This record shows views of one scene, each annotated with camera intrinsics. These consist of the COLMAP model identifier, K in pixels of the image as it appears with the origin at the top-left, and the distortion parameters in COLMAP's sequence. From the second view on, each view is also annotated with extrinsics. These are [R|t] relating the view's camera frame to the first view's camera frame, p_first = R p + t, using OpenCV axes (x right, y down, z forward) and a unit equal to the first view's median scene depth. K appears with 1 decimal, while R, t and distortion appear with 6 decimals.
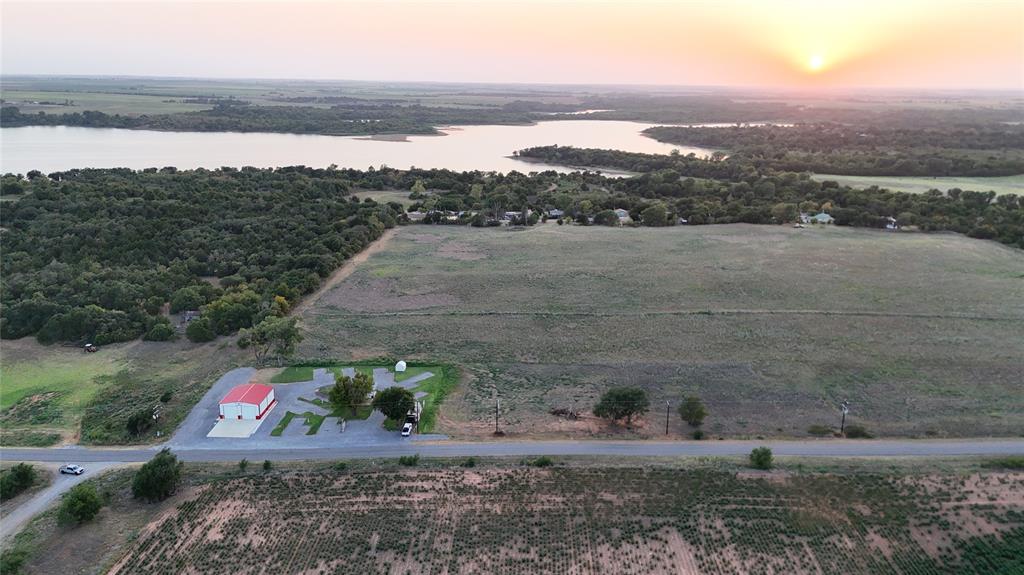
lens RADIAL K [[751.3, 0, 512.0], [0, 751.3, 287.5], [0, 0, 1]] dist [0.069514, -0.063025]
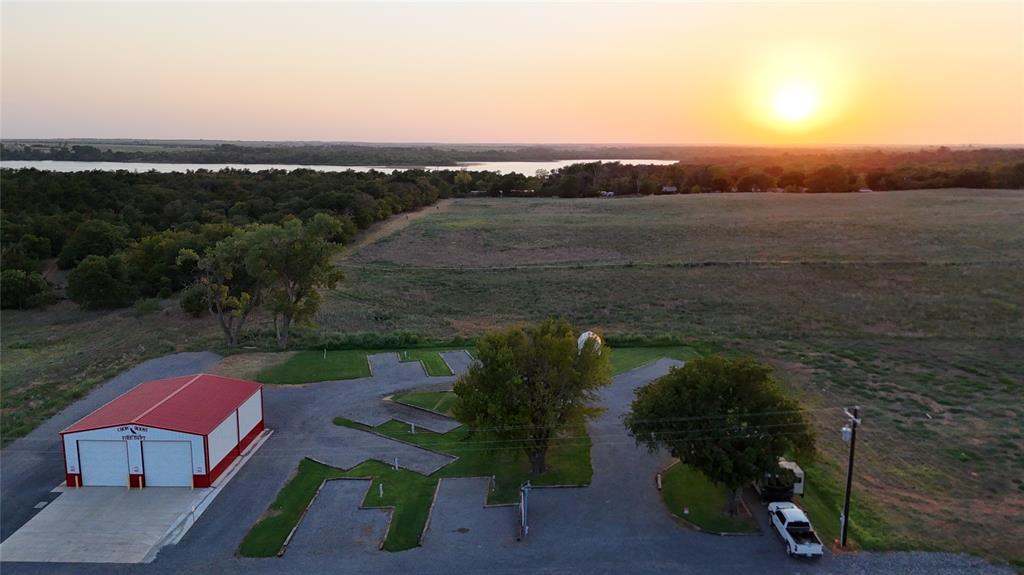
lens RADIAL K [[751.3, 0, 512.0], [0, 751.3, 287.5], [0, 0, 1]] dist [0.069514, -0.063025]
pose [[0.999956, -0.008889, -0.002846, -0.144265], [0.008638, 0.996884, -0.078406, 0.081307], [0.003534, 0.078378, 0.996917, 0.471911]]
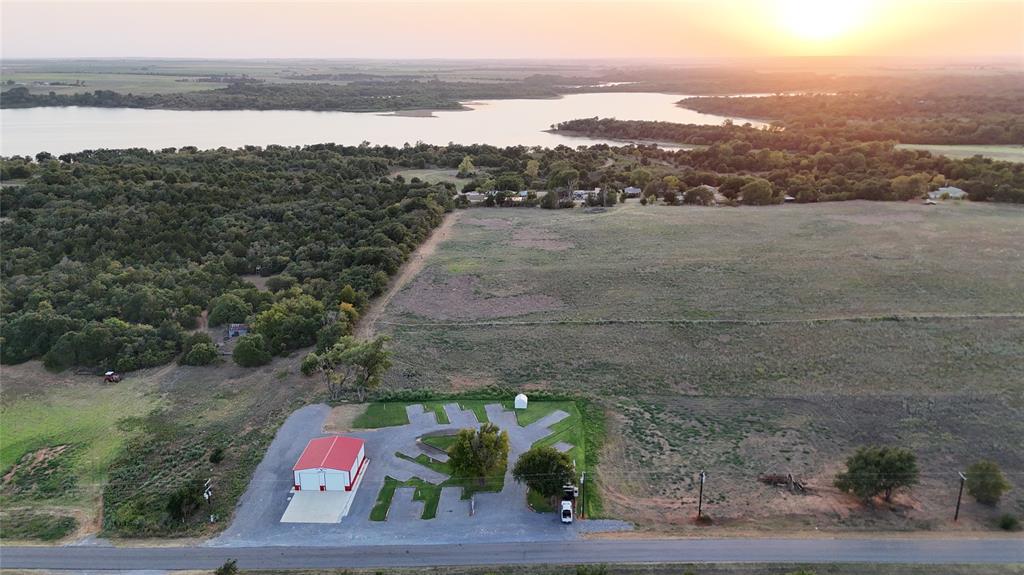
lens RADIAL K [[751.3, 0, 512.0], [0, 751.3, 287.5], [0, 0, 1]] dist [0.069514, -0.063025]
pose [[0.999786, -0.011569, -0.017157, -0.110406], [0.012066, 0.999503, 0.029131, -0.023928], [0.016811, -0.029332, 0.999428, 0.197037]]
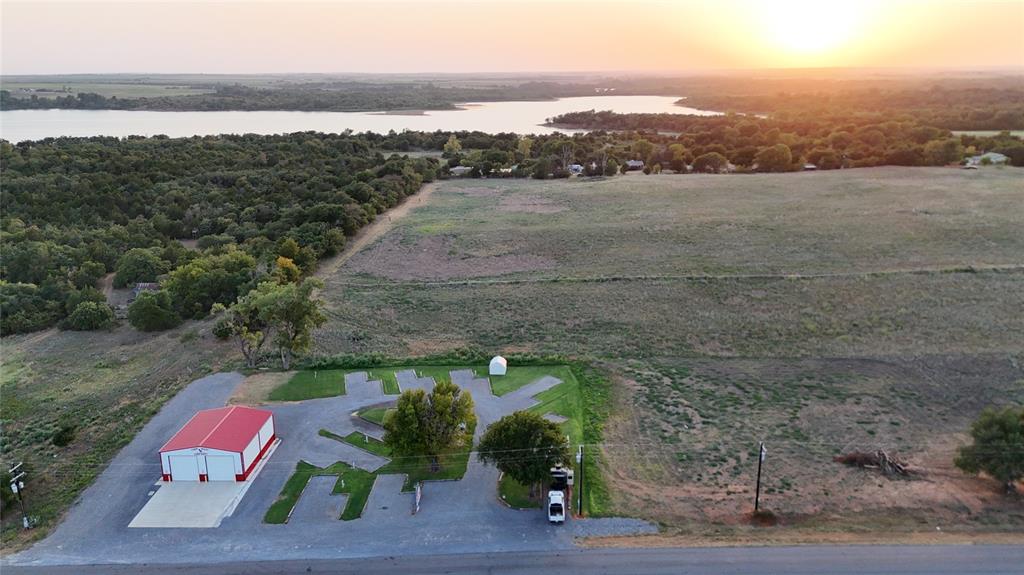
lens RADIAL K [[749.3, 0, 512.0], [0, 749.3, 287.5], [0, 0, 1]] dist [0.078052, -0.076231]
pose [[0.999714, -0.019142, -0.014337, -0.099145], [0.019315, 0.999741, 0.012004, 0.030276], [0.014104, -0.012278, 0.999825, 0.339912]]
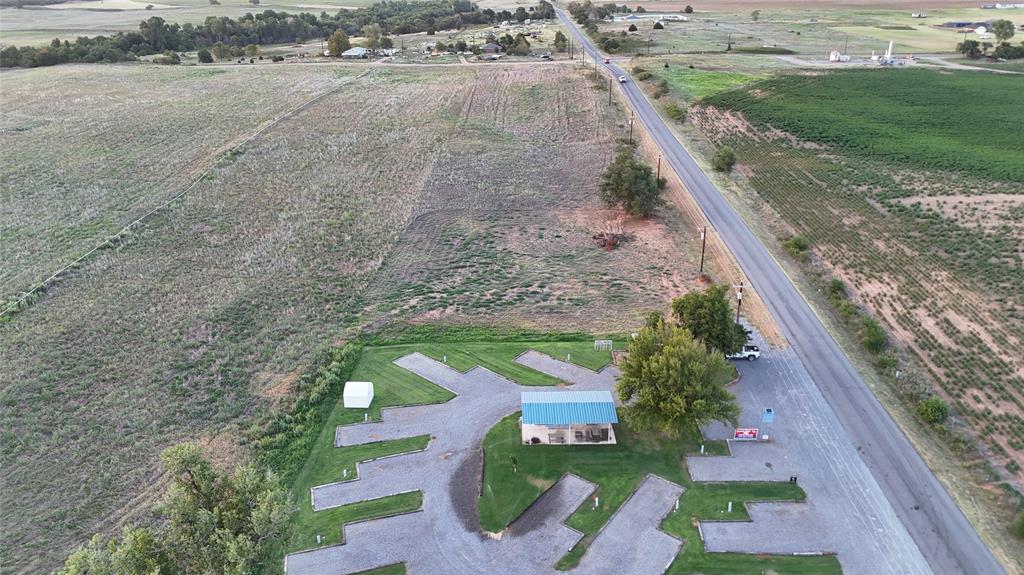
lens RADIAL K [[749.3, 0, 512.0], [0, 749.3, 287.5], [0, 0, 1]] dist [0.078052, -0.076231]
pose [[-0.006782, -0.394966, 0.918671, -0.355756], [0.274893, 0.882561, 0.381471, -0.044589], [-0.961451, 0.255124, 0.102588, 0.678966]]
